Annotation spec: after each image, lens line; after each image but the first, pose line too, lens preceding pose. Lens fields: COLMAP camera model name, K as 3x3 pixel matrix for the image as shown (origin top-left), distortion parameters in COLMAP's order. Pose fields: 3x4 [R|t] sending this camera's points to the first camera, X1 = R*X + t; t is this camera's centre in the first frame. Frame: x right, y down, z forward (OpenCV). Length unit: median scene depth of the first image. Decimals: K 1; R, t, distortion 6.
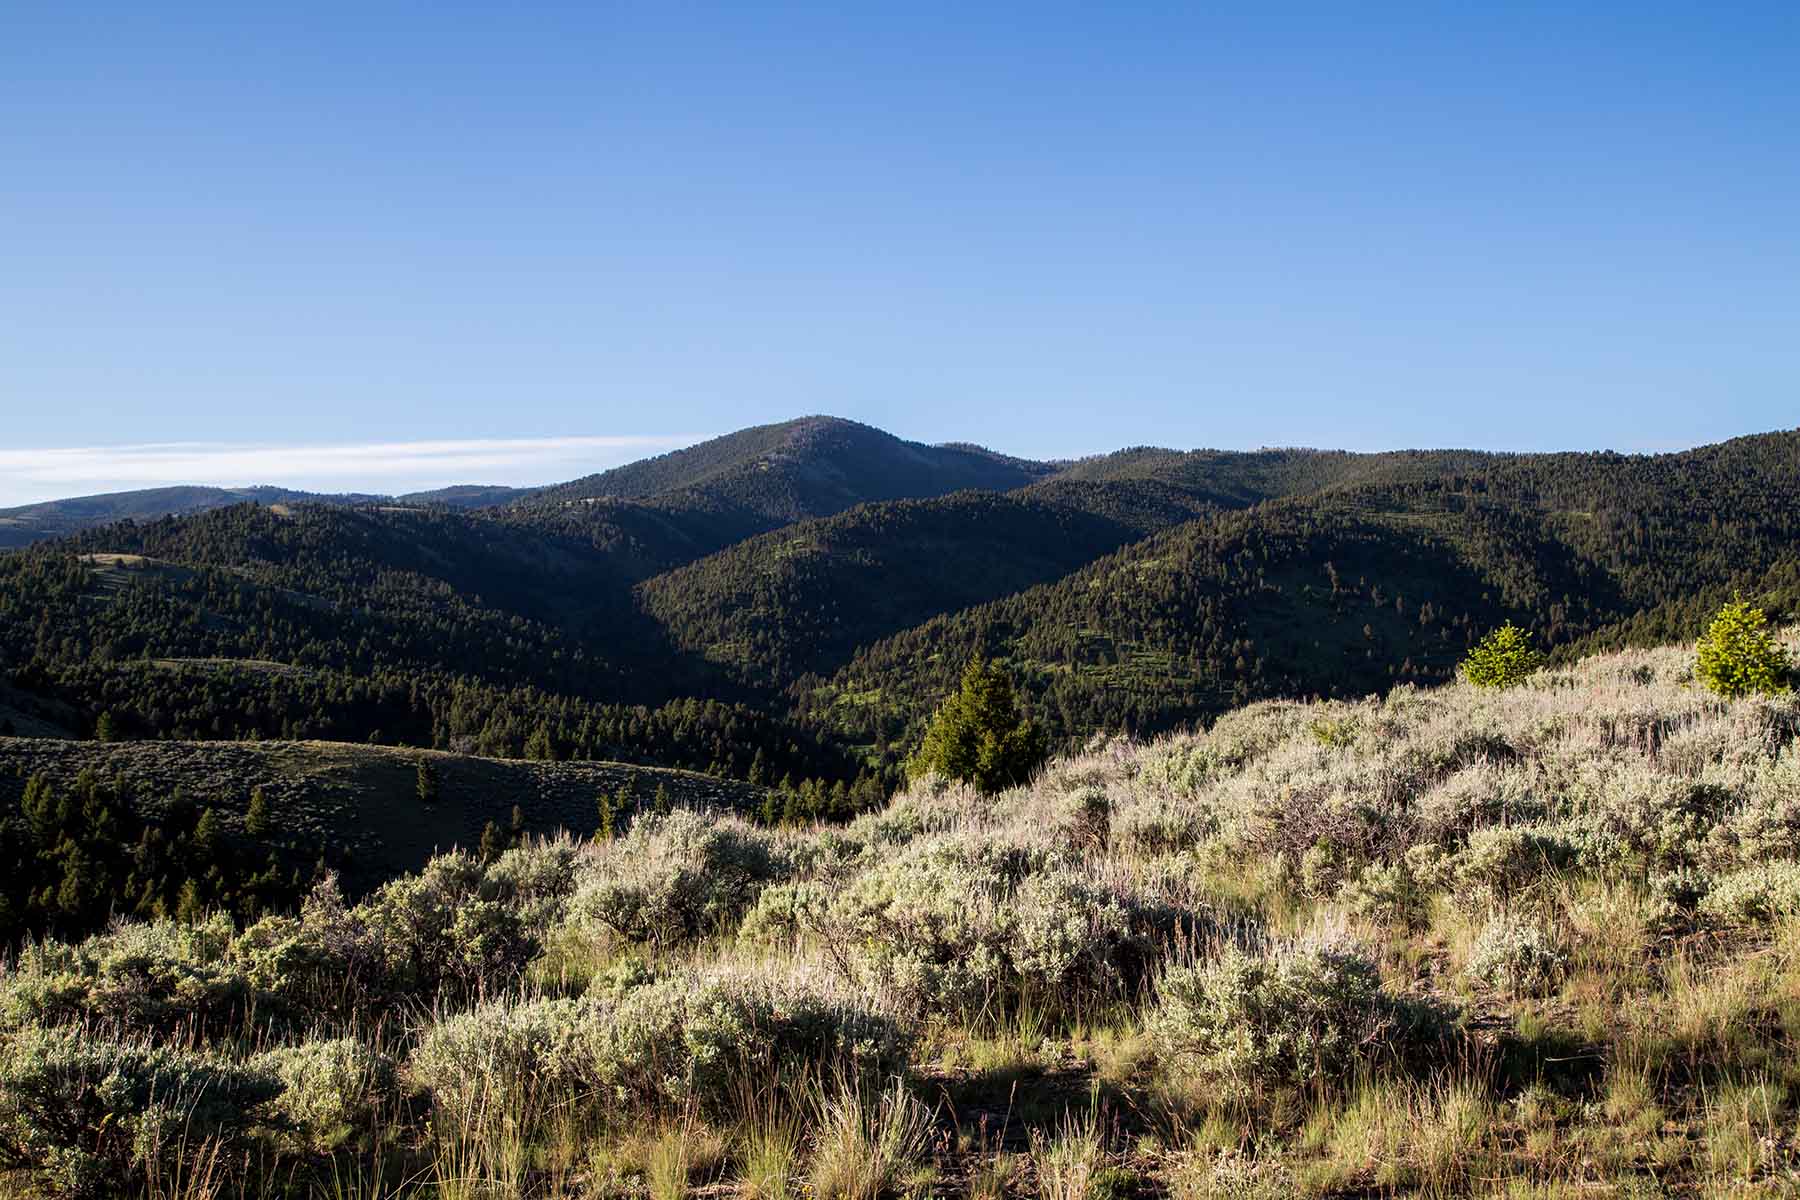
lens RADIAL K [[1811.2, 0, 899.4], [0, 1811.2, 611.1], [0, 0, 1]] dist [0.006893, 0.120483]
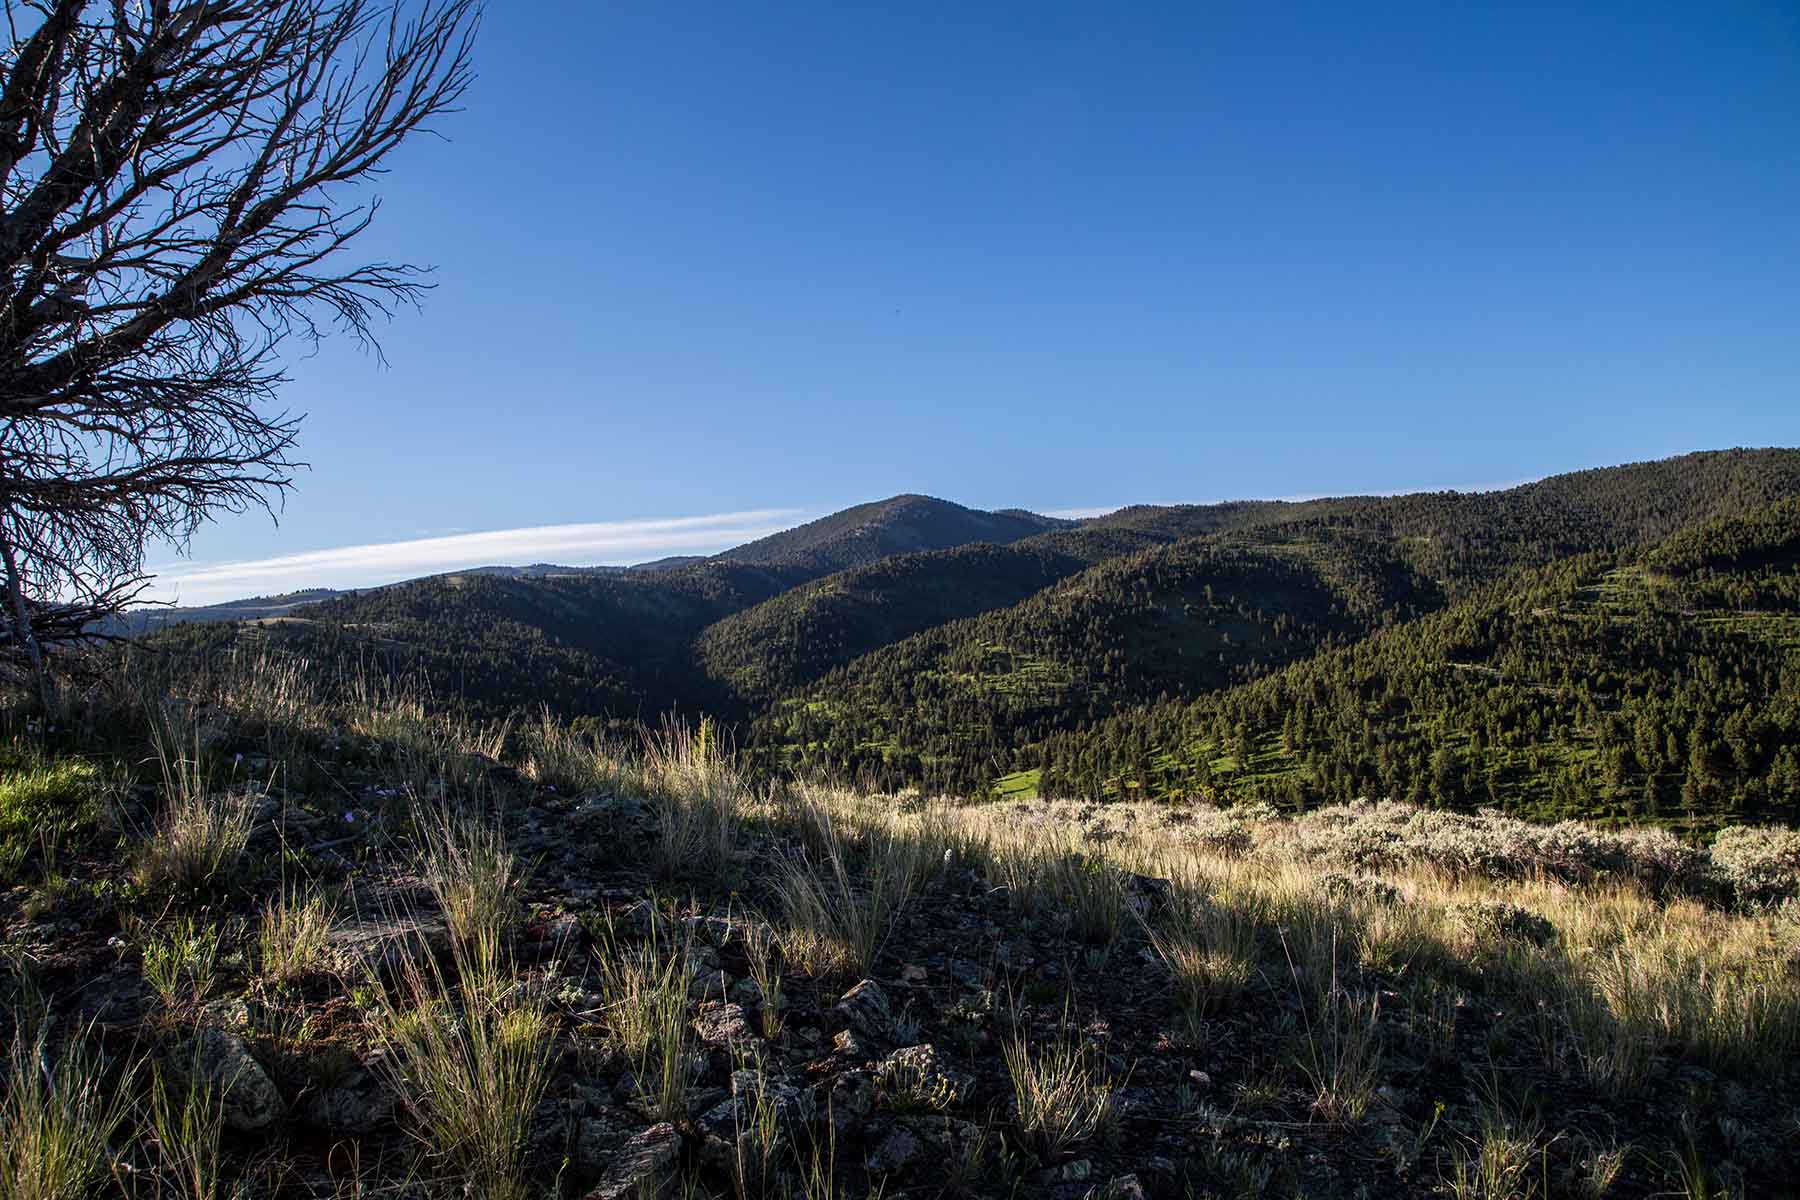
lens RADIAL K [[1276.0, 0, 905.6], [0, 1276.0, 590.2], [0, 0, 1]] dist [-0.119188, 0.081838]
pose [[0.993977, -0.043048, -0.100781, 0.120304], [0.039536, 0.998548, -0.036586, 0.001050], [0.102209, 0.032381, 0.994236, 0.092179]]
